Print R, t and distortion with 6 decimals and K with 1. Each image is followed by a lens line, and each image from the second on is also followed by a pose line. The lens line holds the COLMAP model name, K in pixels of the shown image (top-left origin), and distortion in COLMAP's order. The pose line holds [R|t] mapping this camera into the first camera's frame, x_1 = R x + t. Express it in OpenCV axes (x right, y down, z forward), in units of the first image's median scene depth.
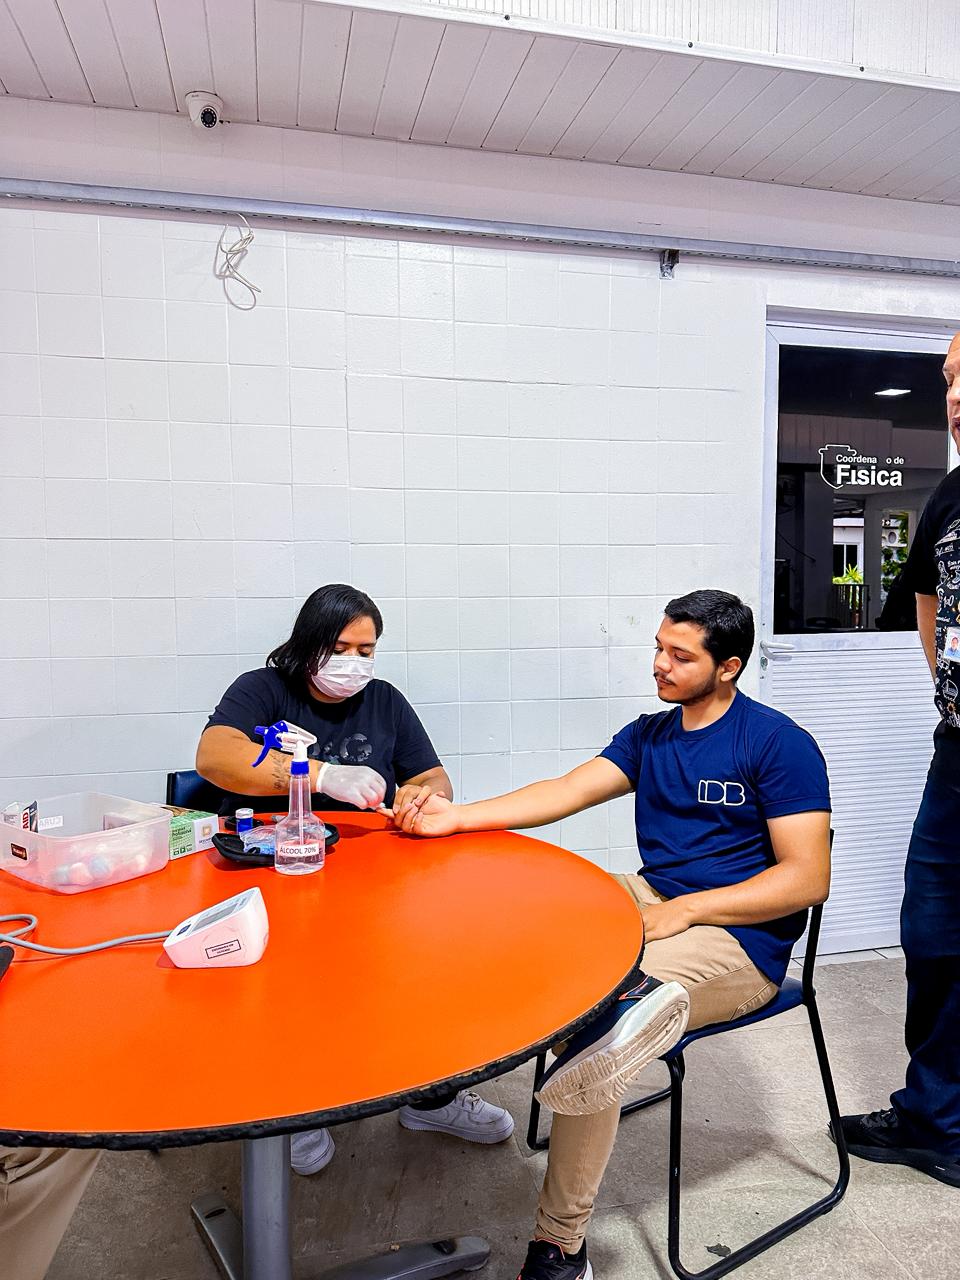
lens RADIAL K [[879.7, 0, 489.4], [0, 879.7, 641.8], [0, 0, 1]] dist [-0.005810, -0.006134]
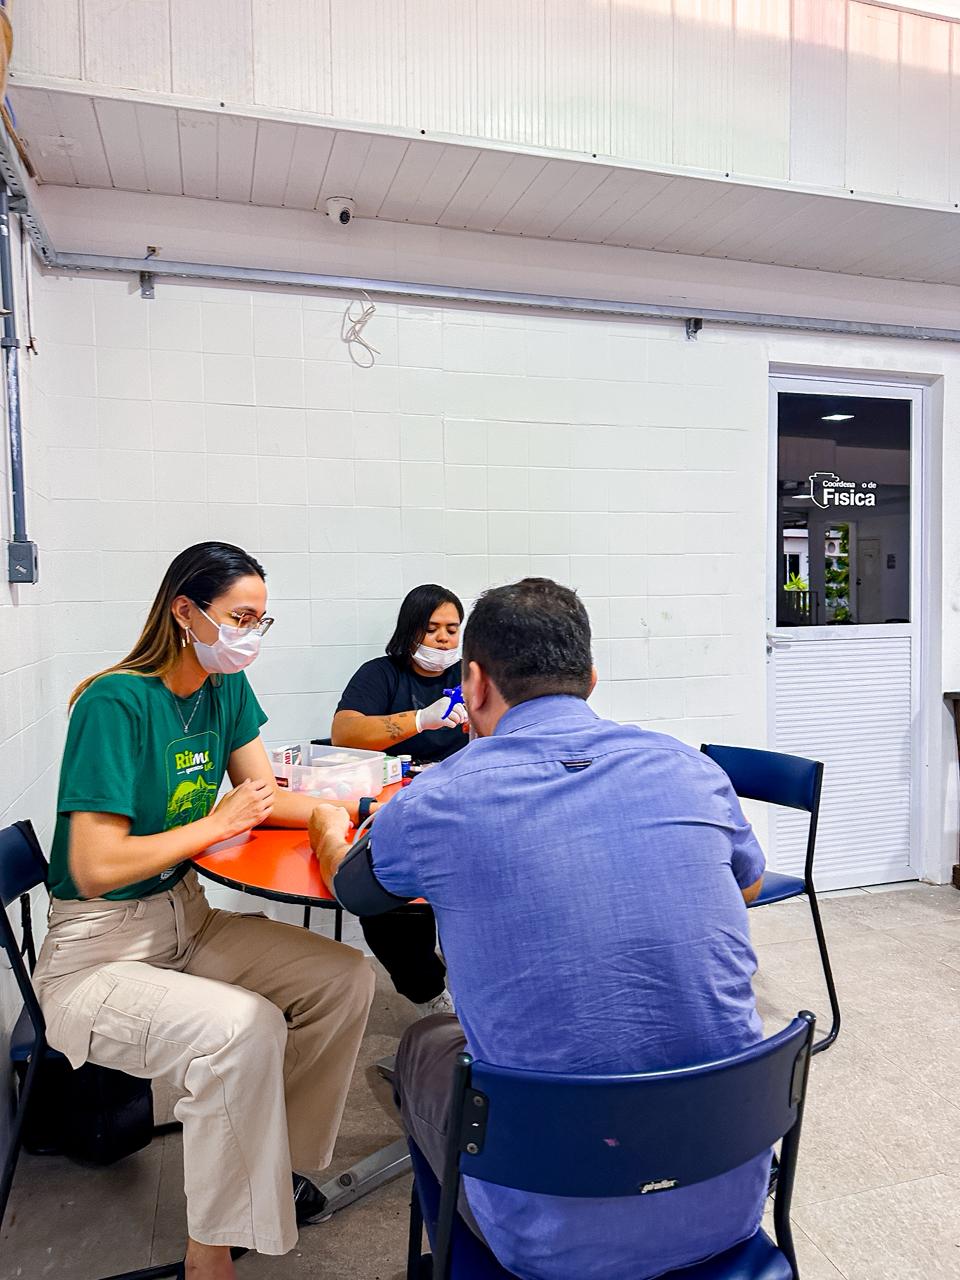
lens RADIAL K [[891.5, 0, 484.5], [0, 891.5, 636.9], [0, 0, 1]] dist [0.001499, -0.002319]
pose [[0.997890, -0.011711, 0.063868, -0.198637], [0.013010, 0.999716, -0.019960, 0.030487], [-0.063616, 0.020749, 0.997759, -0.261835]]
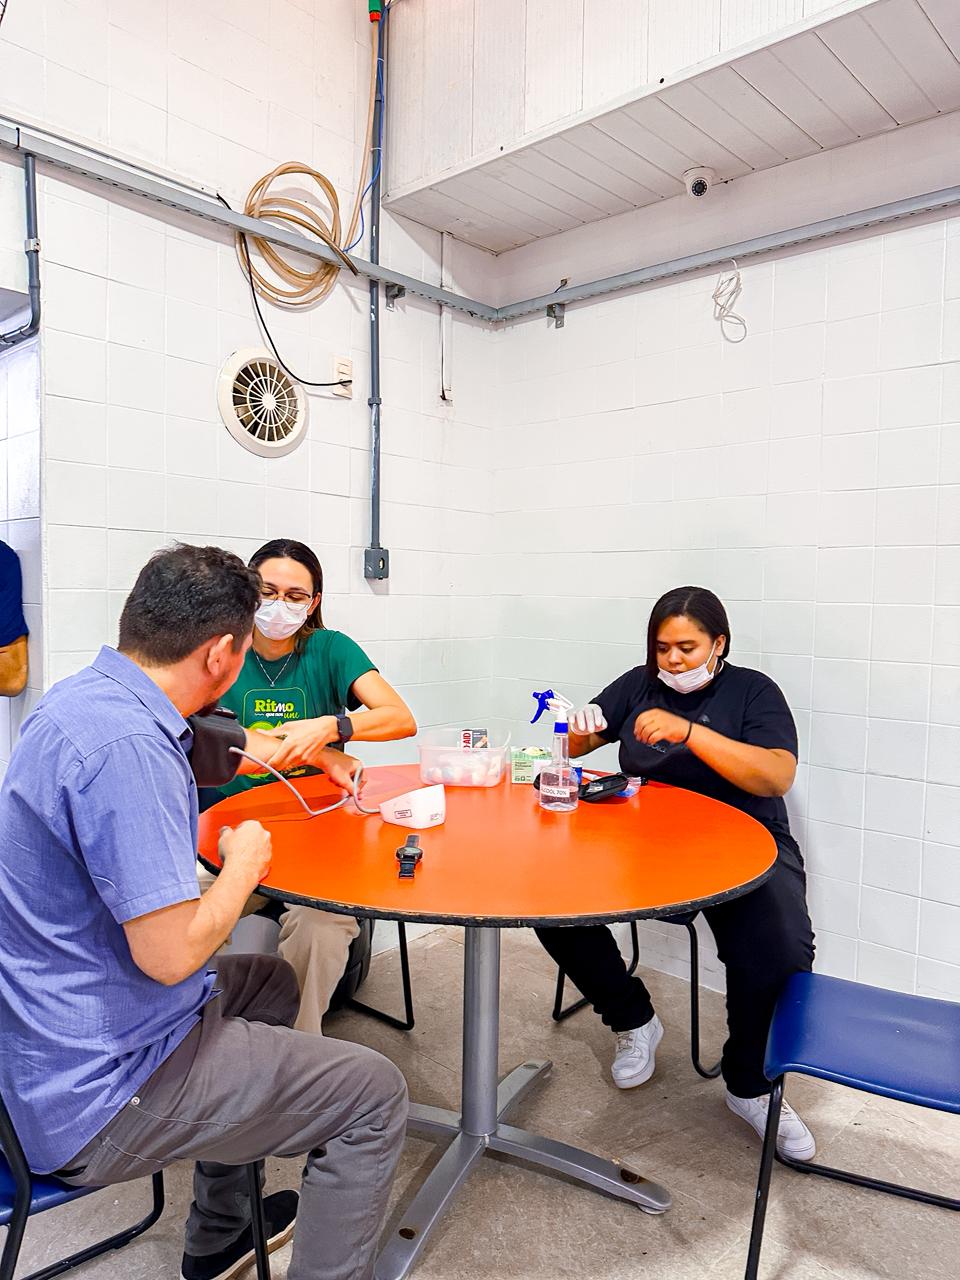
lens RADIAL K [[925.9, 0, 479.0], [0, 925.9, 643.0], [0, 0, 1]] dist [0.004262, -0.001405]
pose [[0.551109, 0.060646, -0.832226, 0.551972], [-0.084791, 0.996263, 0.016450, 0.009028], [0.830114, 0.061499, 0.554192, 0.105404]]
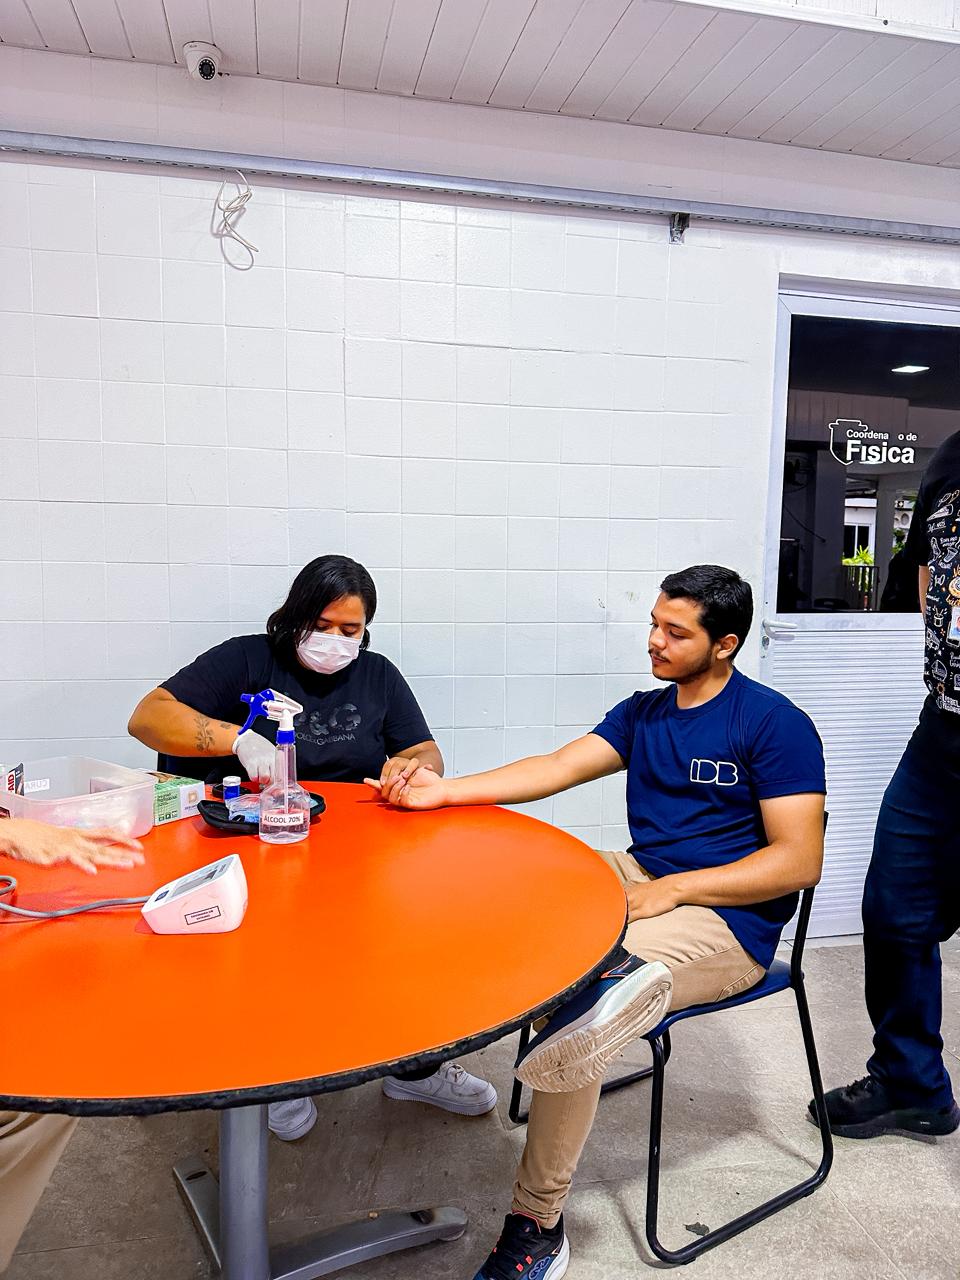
lens RADIAL K [[879.4, 0, 476.2], [0, 879.4, 644.9], [0, 0, 1]] dist [0.001728, -0.014156]
pose [[0.999561, 0.021601, -0.020266, 0.011491], [-0.020934, 0.999252, 0.032529, 0.002354], [0.020954, -0.032090, 0.999265, 0.012923]]
